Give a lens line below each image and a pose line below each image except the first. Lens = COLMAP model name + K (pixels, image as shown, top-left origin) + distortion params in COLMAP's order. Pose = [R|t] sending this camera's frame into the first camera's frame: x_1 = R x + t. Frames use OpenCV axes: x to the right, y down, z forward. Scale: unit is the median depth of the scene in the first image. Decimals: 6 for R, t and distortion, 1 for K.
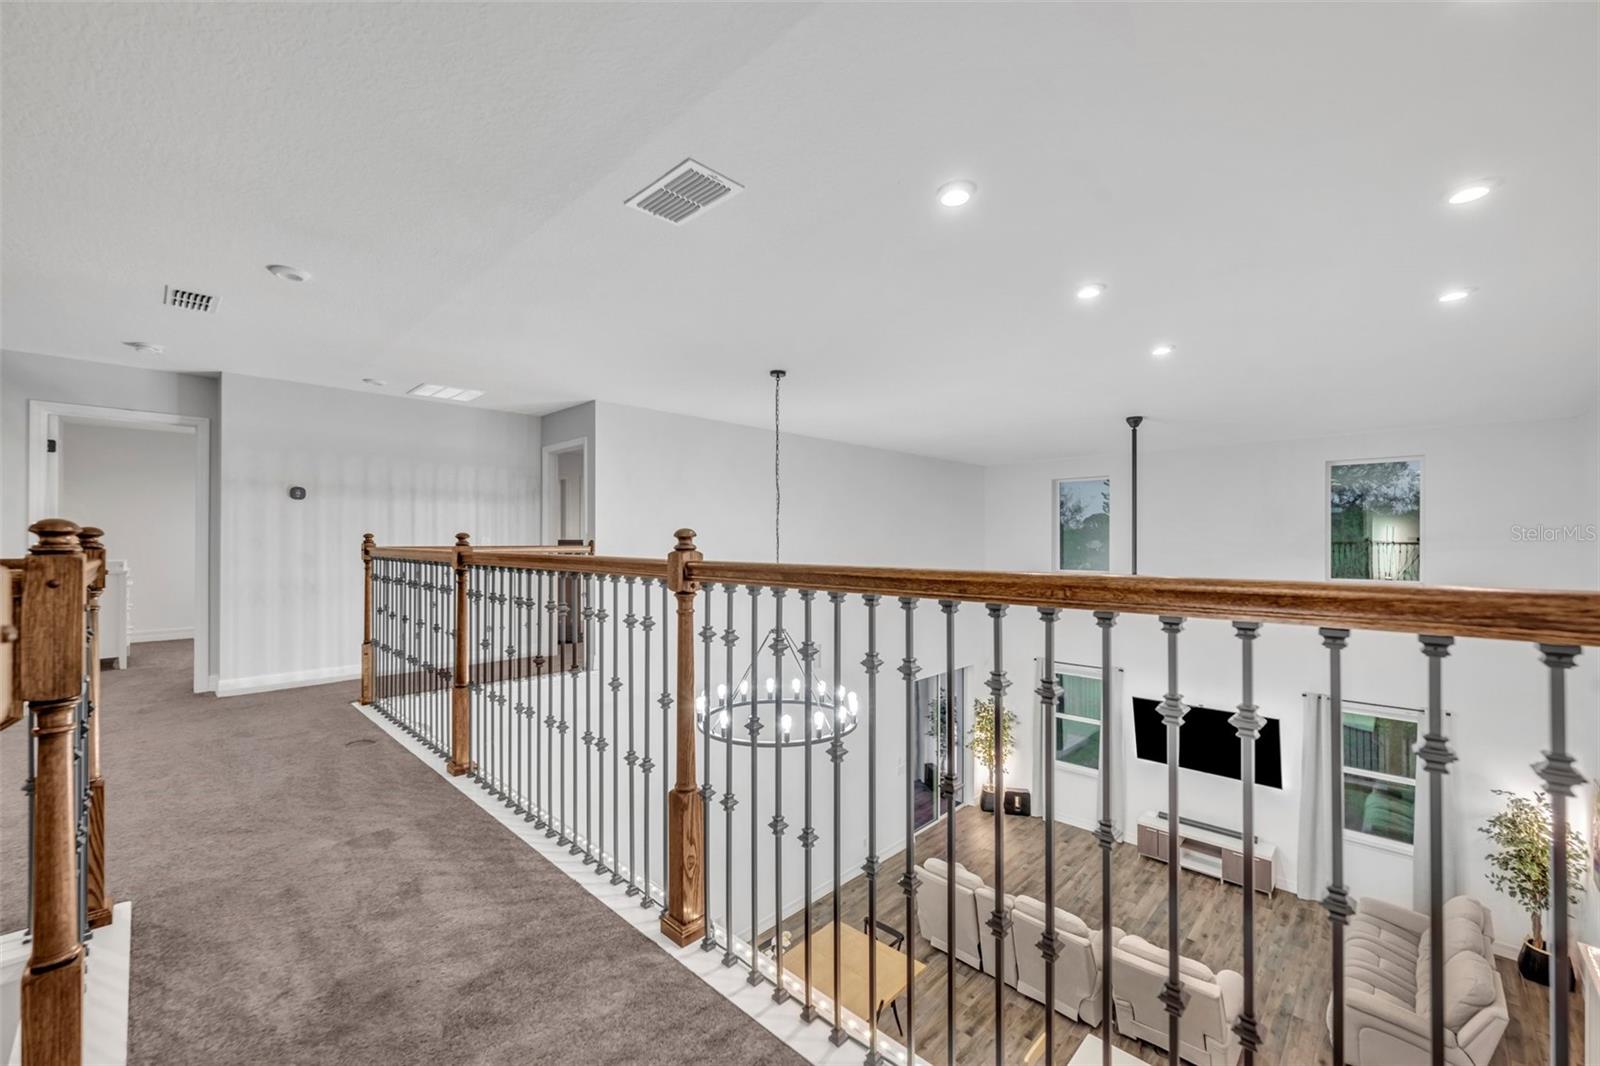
lens RADIAL K [[641.3, 0, 795.2], [0, 641.3, 537.3], [0, 0, 1]] dist [0.009593, 0.000468]
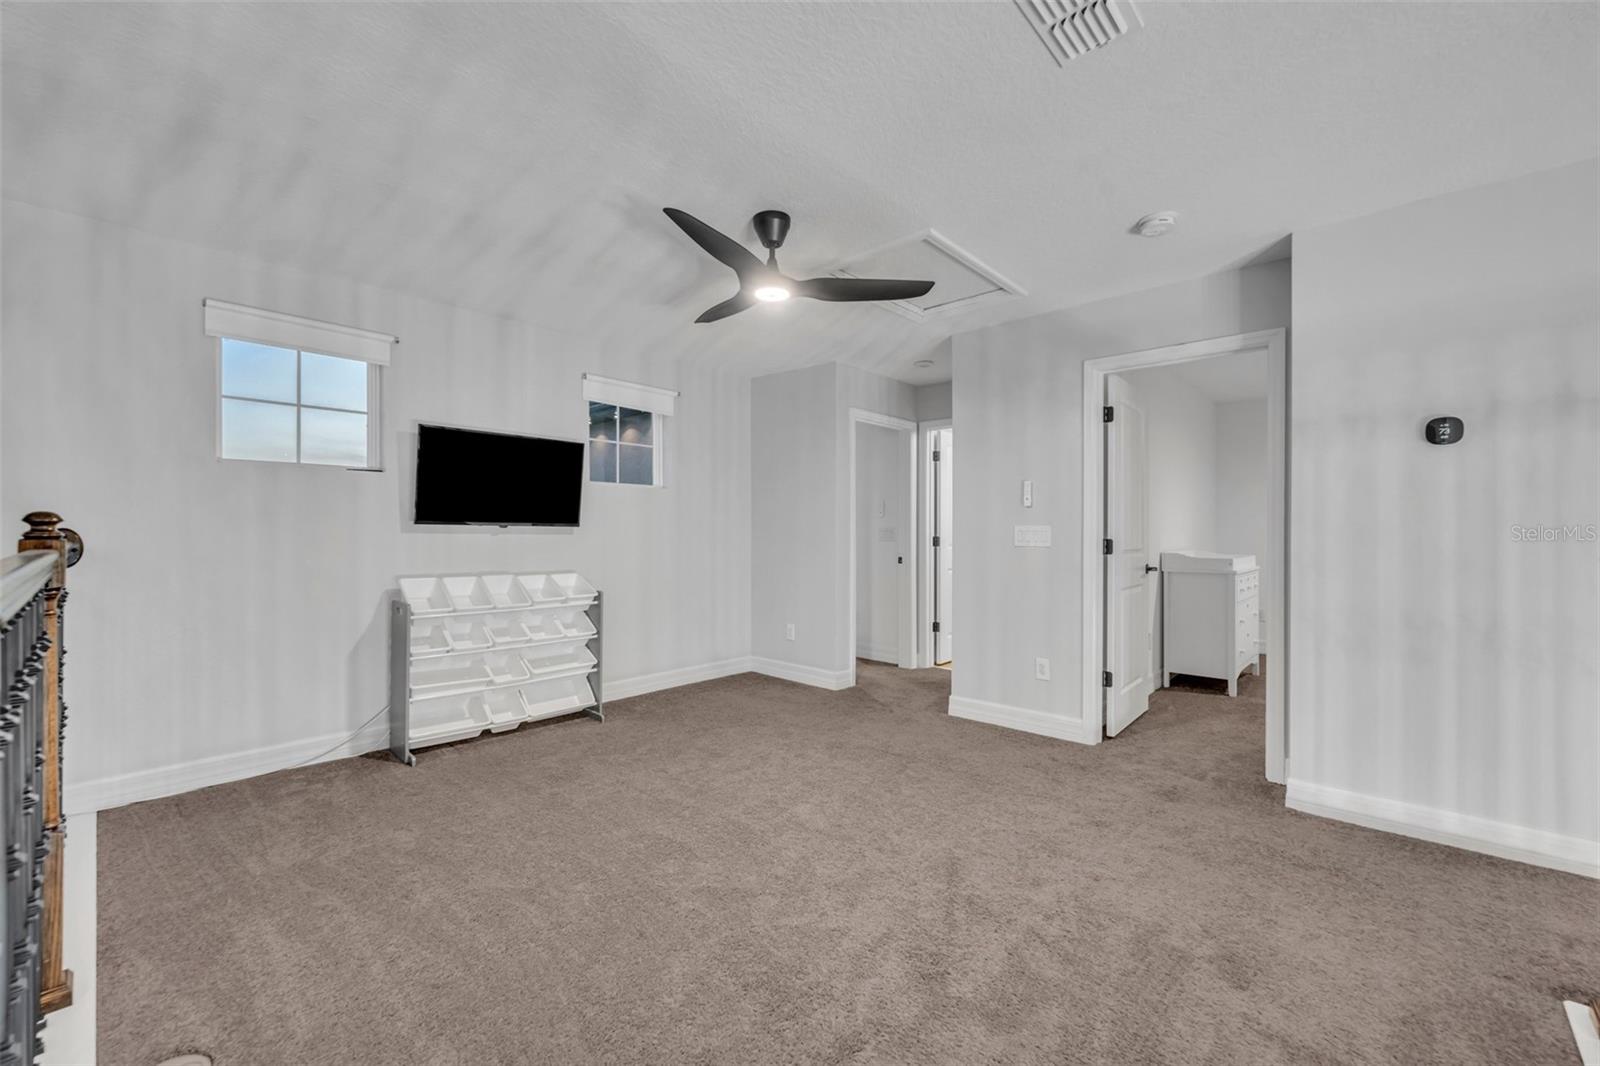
lens RADIAL K [[641.3, 0, 795.1], [0, 641.3, 530.6], [0, 0, 1]] dist [0.009593, 0.000468]
pose [[0.029979, -0.003588, -0.999544, -0.309610], [0.001805, 0.999992, -0.003535, 0.006094], [0.999549, -0.001698, 0.029985, 0.508296]]
